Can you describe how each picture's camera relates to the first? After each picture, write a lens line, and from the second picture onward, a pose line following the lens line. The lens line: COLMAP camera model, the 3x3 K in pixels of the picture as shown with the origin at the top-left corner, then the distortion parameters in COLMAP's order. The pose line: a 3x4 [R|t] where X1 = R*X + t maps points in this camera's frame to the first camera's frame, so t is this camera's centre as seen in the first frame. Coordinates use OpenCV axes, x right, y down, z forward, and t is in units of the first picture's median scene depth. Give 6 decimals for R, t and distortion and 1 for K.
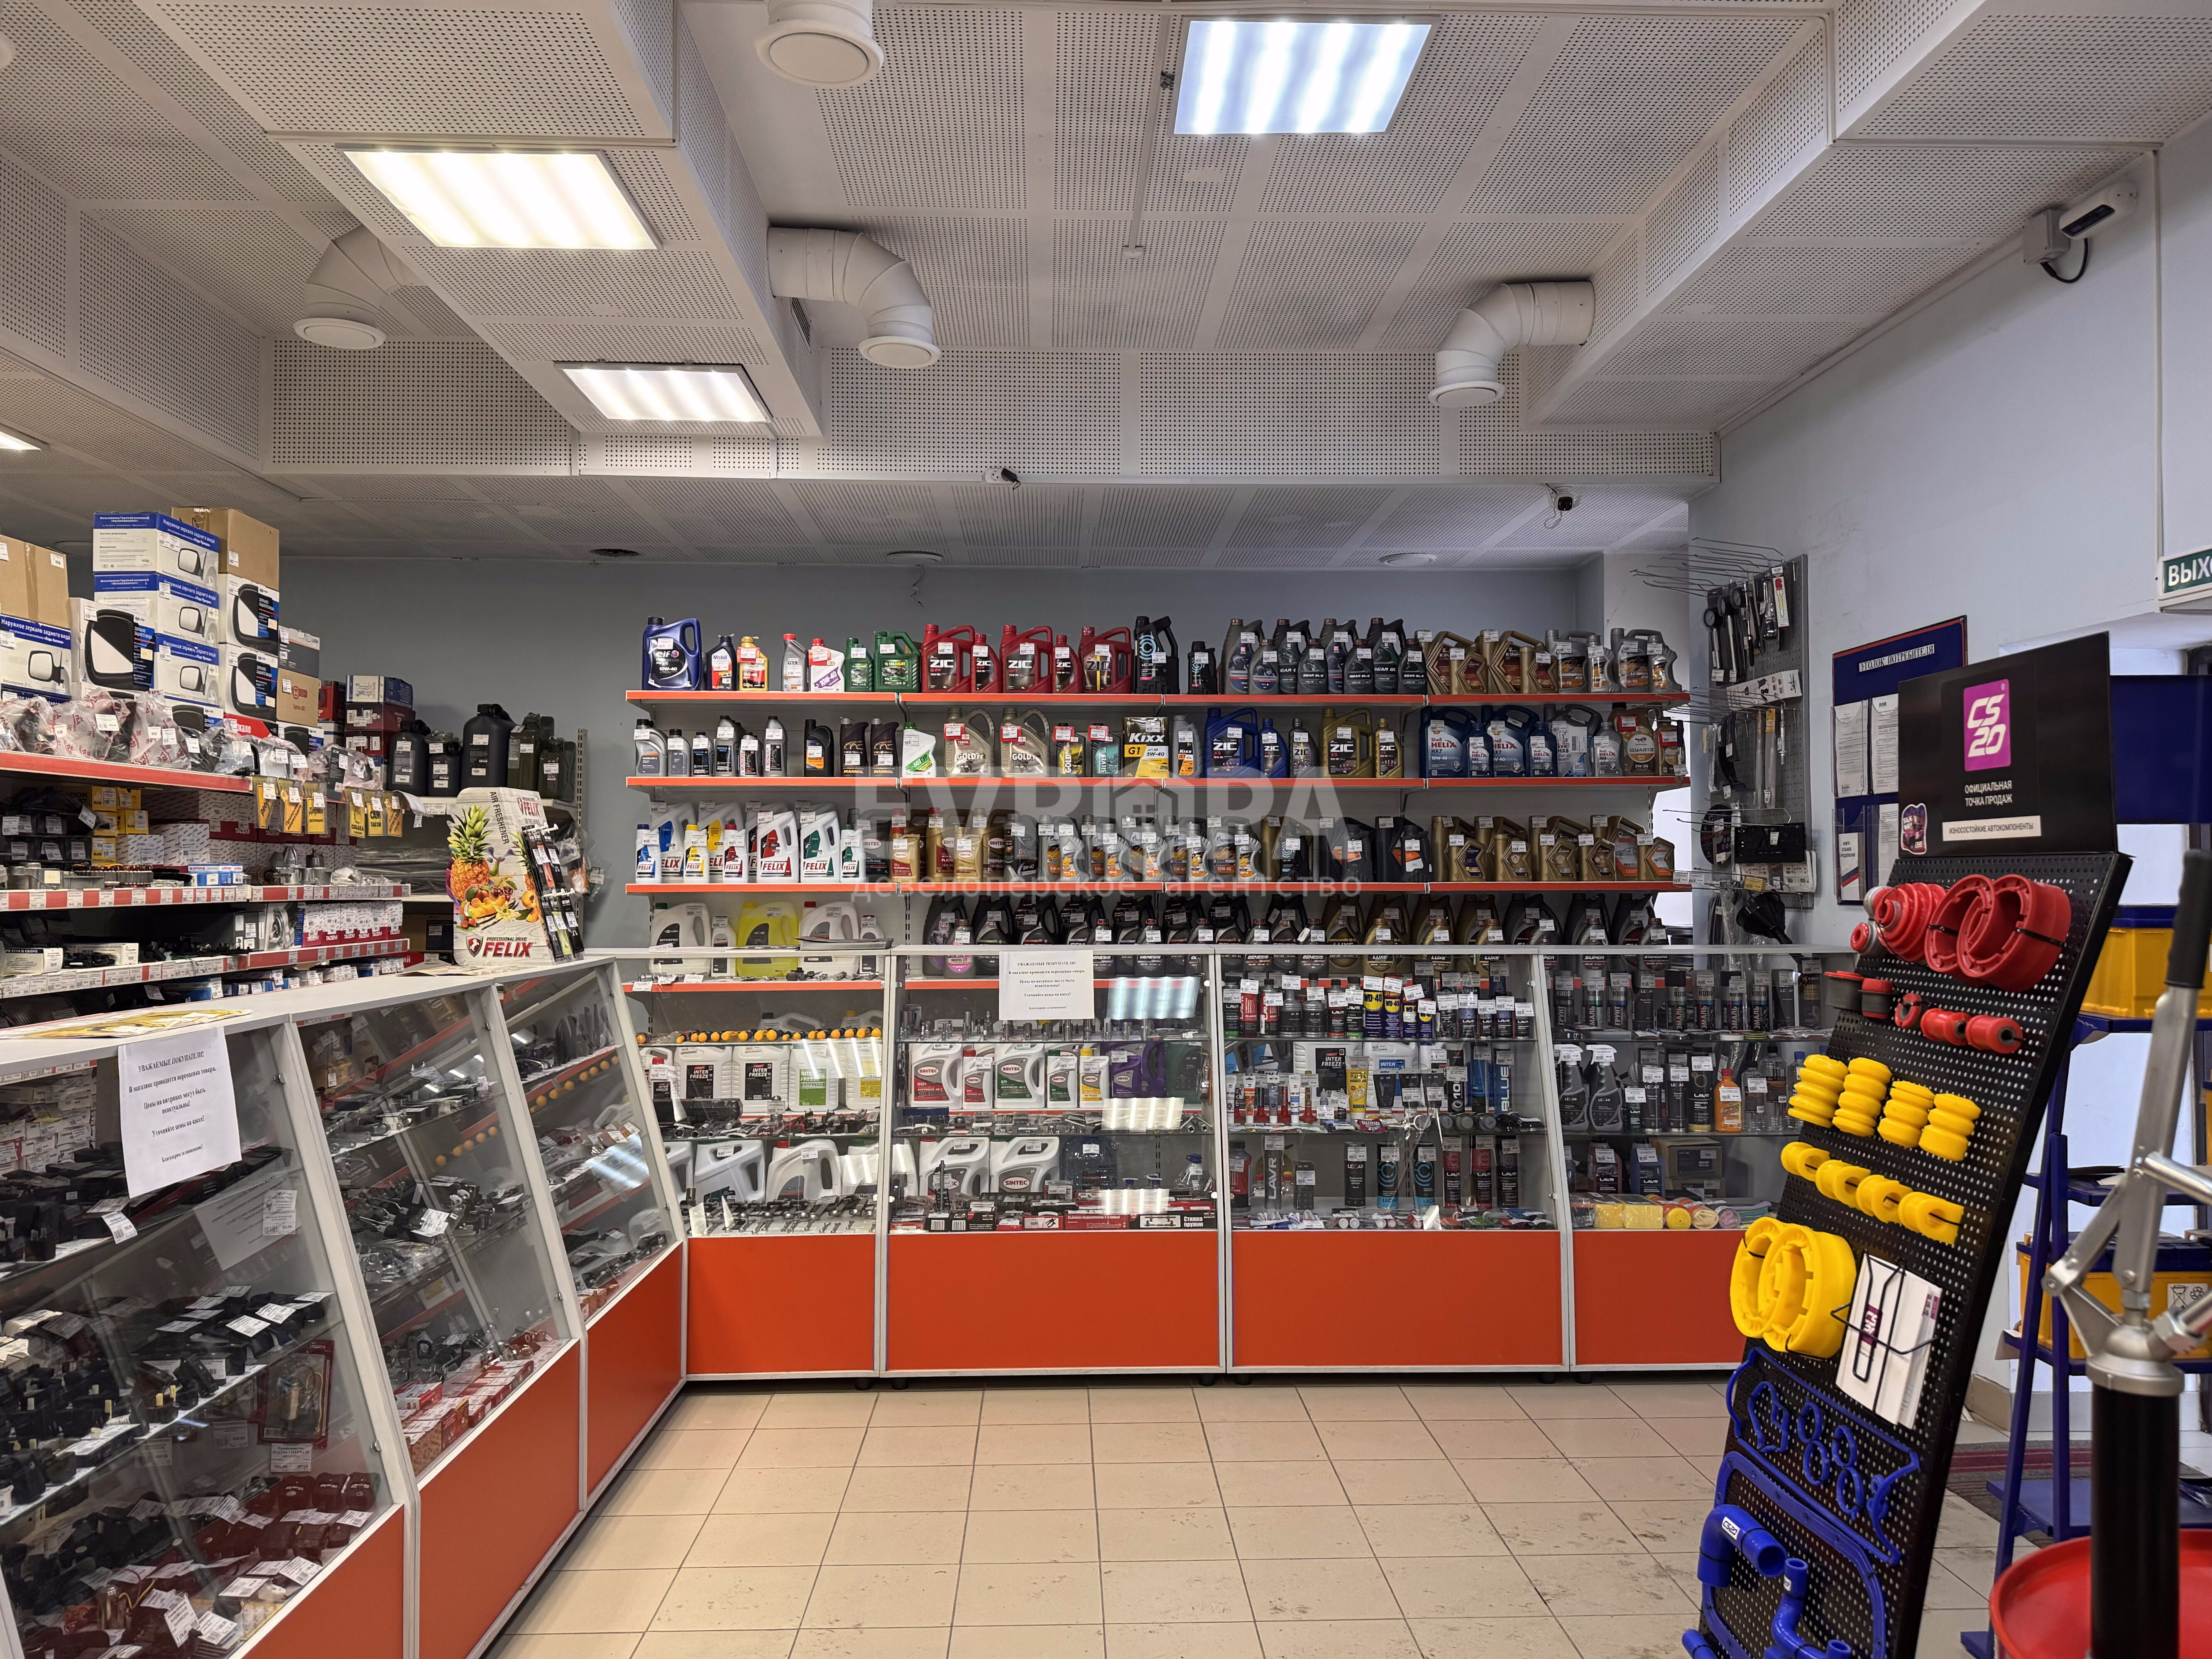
lens RADIAL K [[1633.1, 0, 1093.9], [0, 1633.1, 824.4], [0, 0, 1]] dist [0.190241, -0.403019]
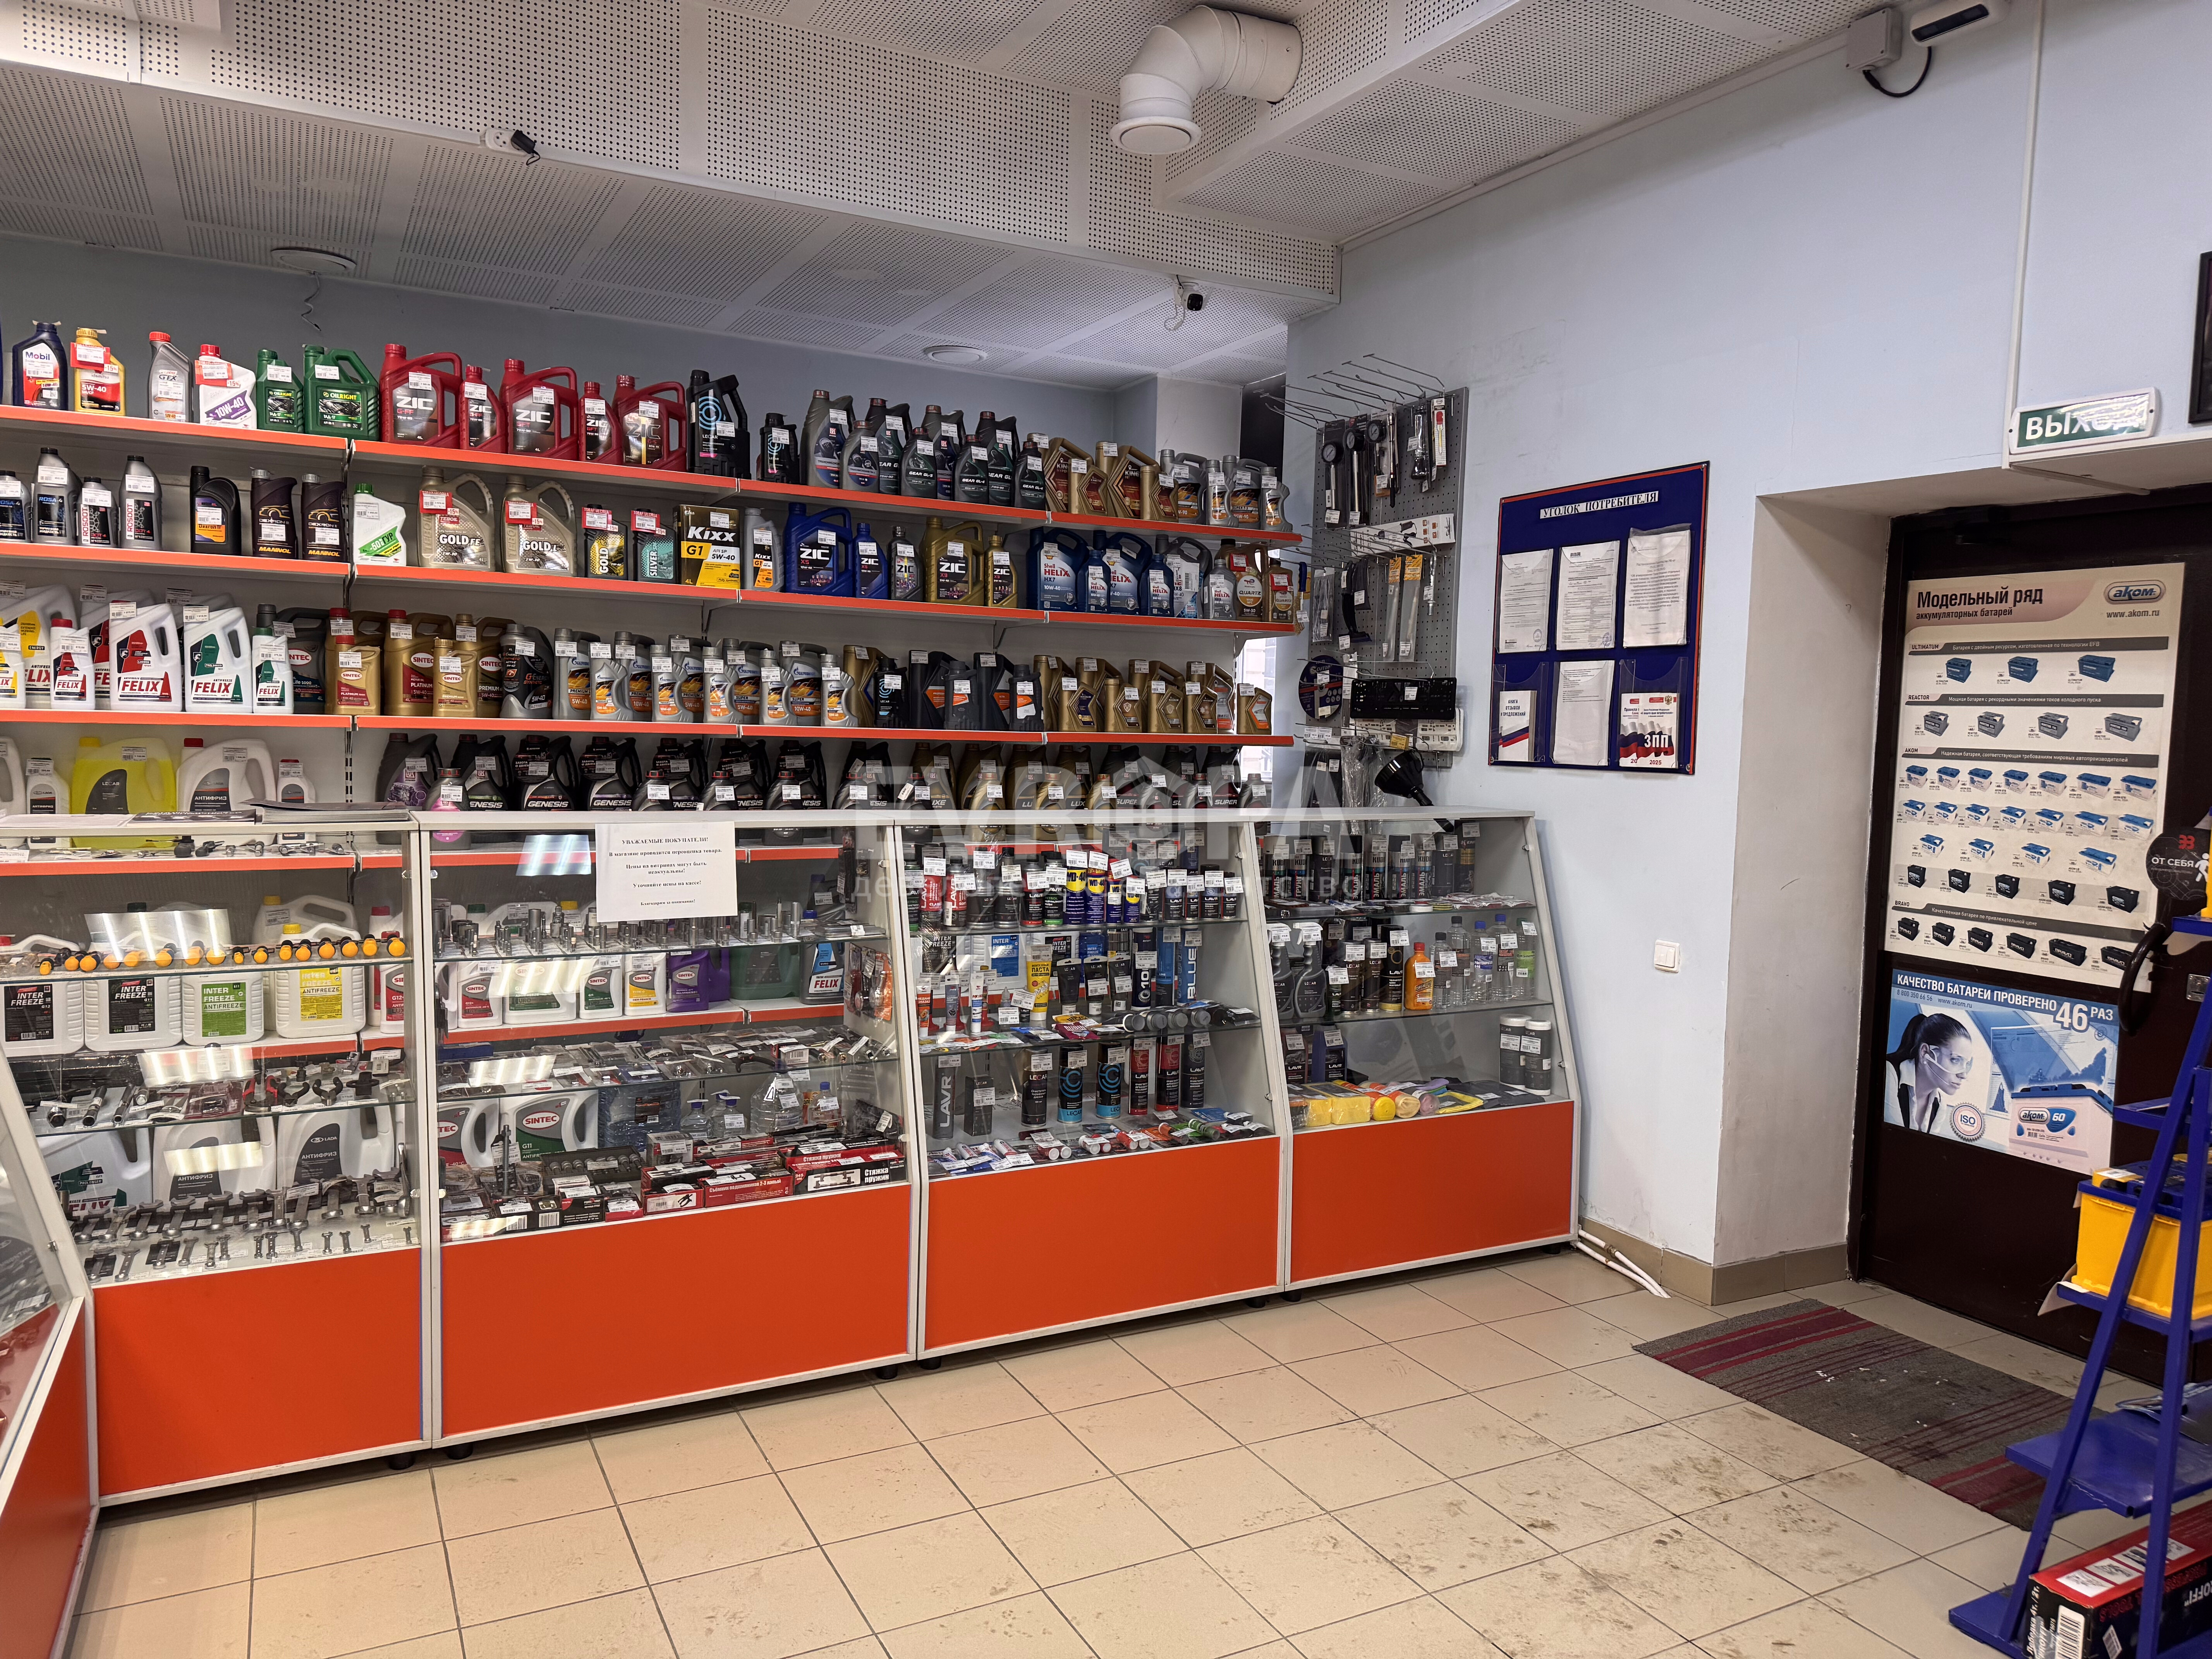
lens RADIAL K [[1530.2, 0, 1106.0], [0, 1530.2, 829.5], [0, 0, 1]] dist [0.125410, -0.203798]
pose [[0.895565, -0.007671, 0.444865, -0.125920], [-0.040693, 0.994249, 0.099065, 0.005075], [-0.443066, -0.106822, 0.890102, 0.259212]]
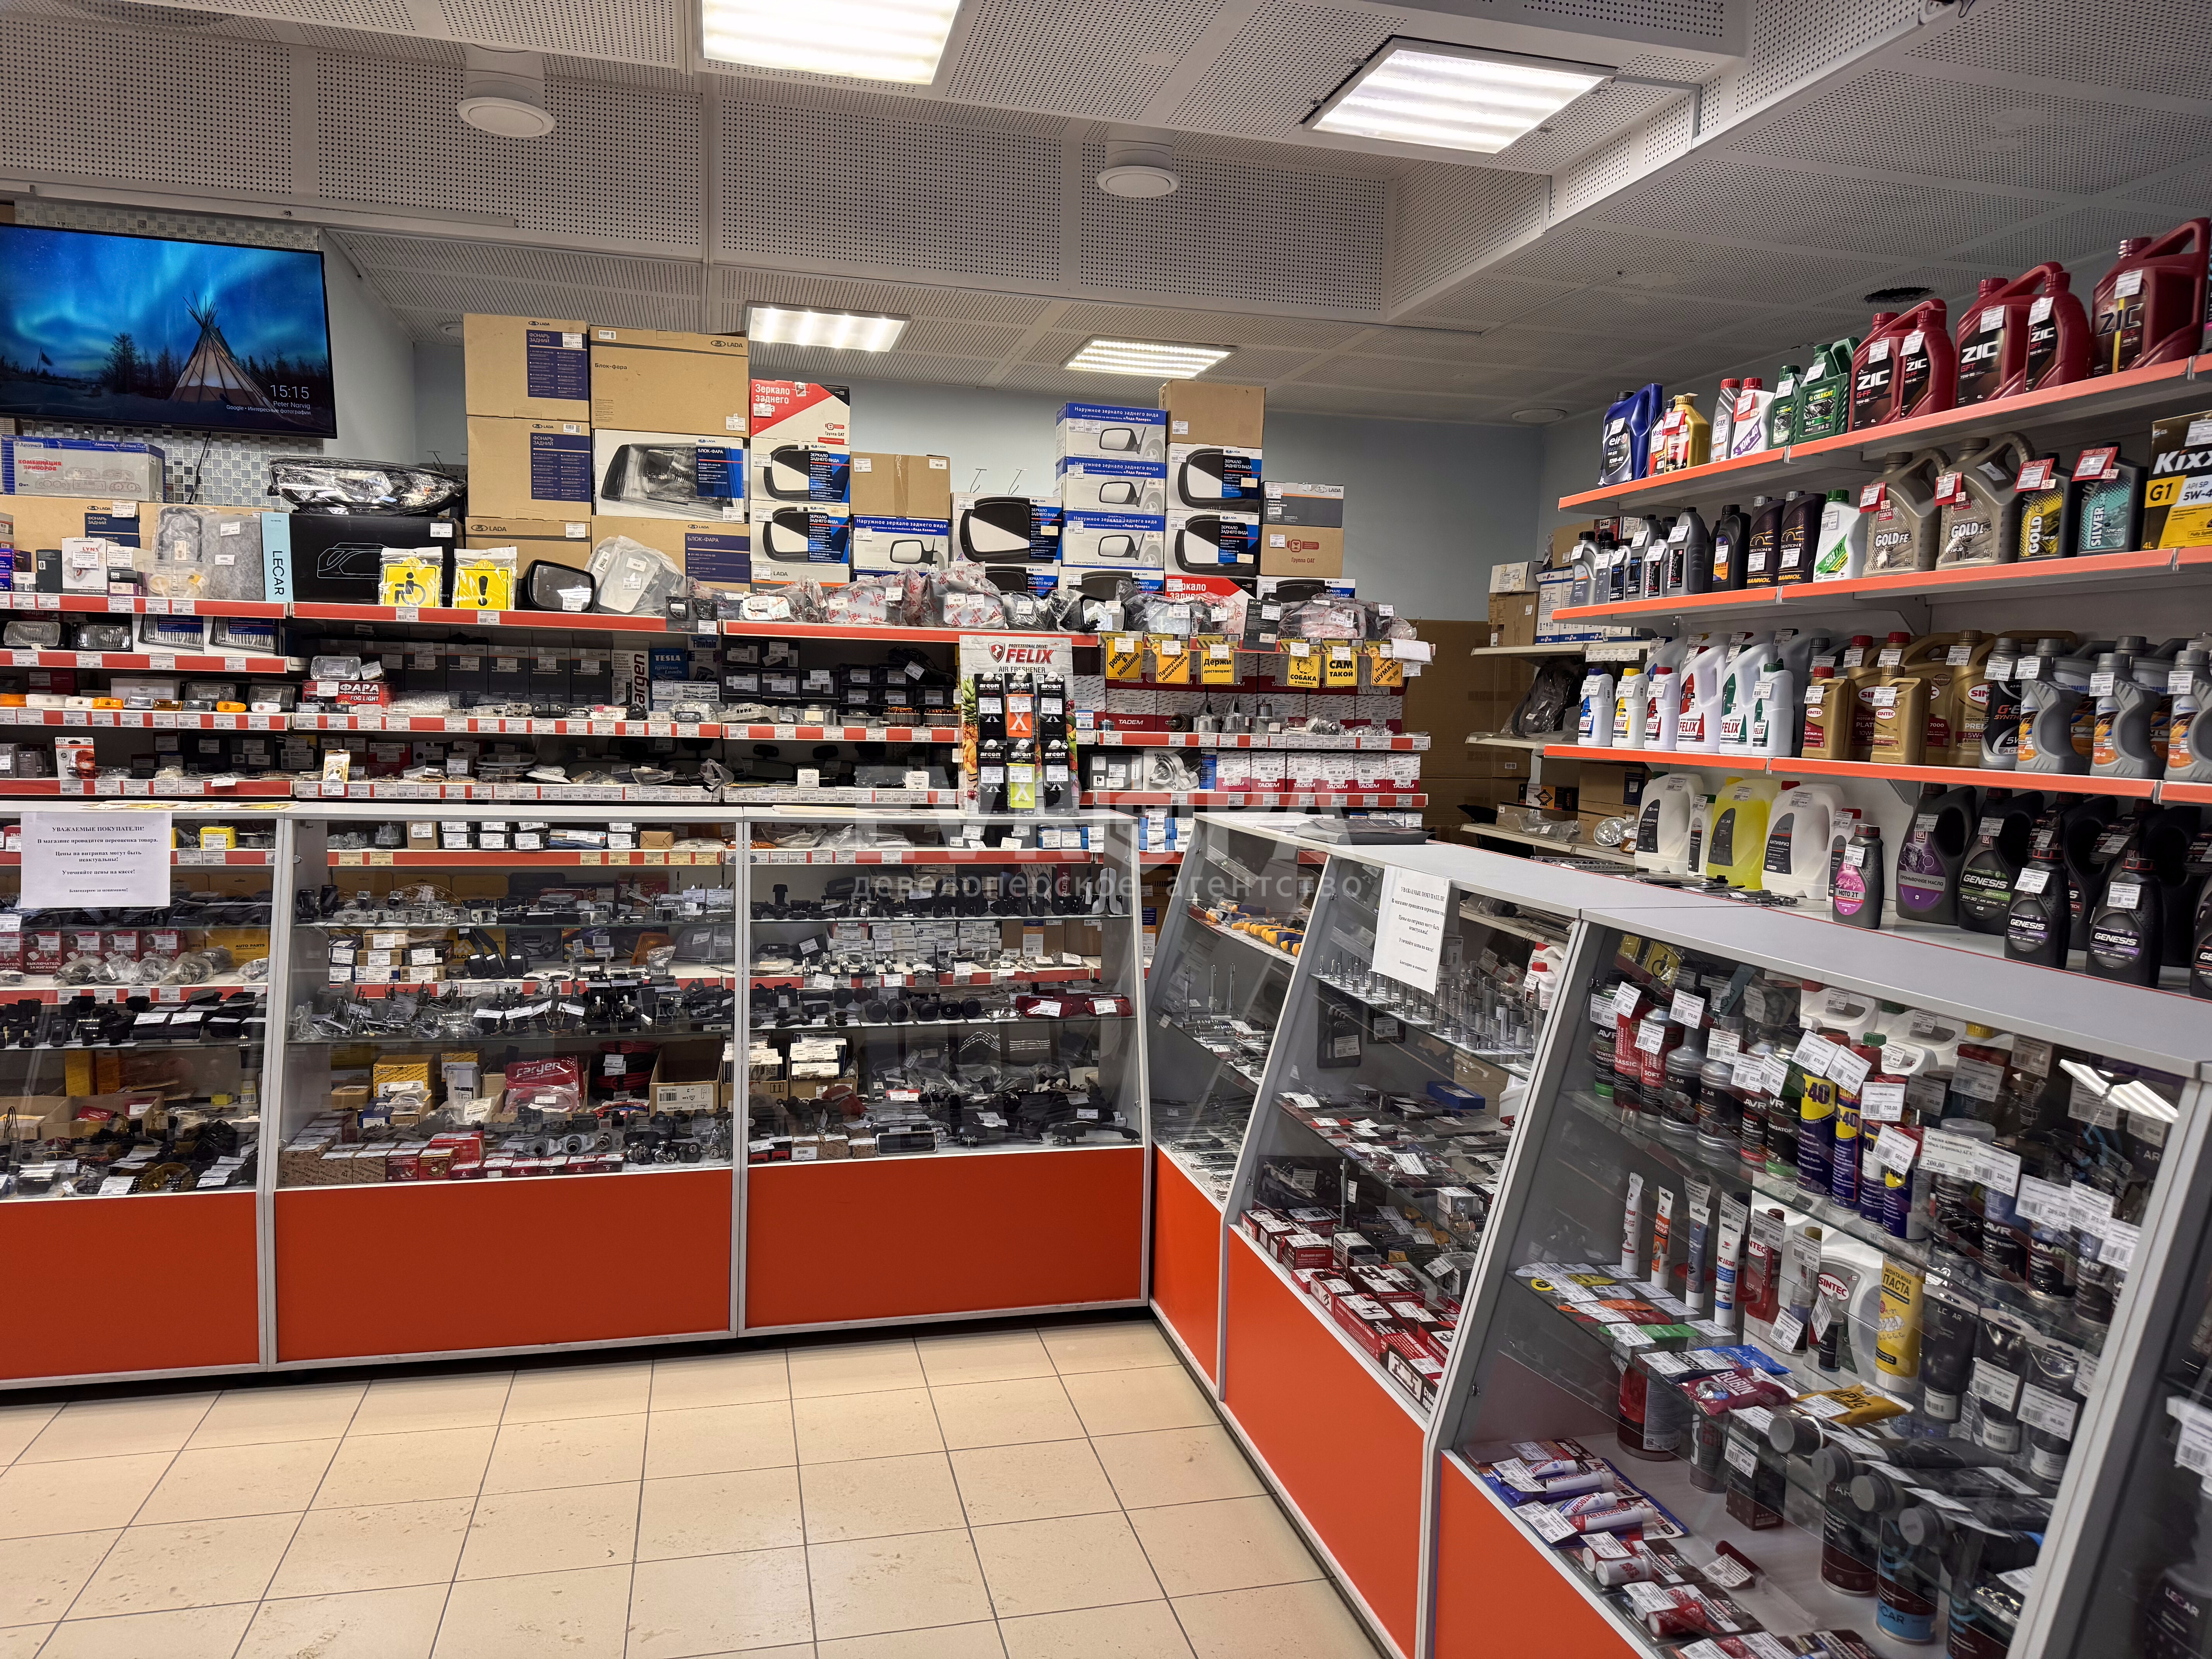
lens RADIAL K [[1530.2, 0, 1106.0], [0, 1530.2, 829.5], [0, 0, 1]] dist [0.125410, -0.203798]
pose [[0.213481, 0.086572, -0.973104, 0.395284], [0.007127, 0.995901, 0.090163, 0.008057], [0.976921, -0.026183, 0.211989, 0.618063]]
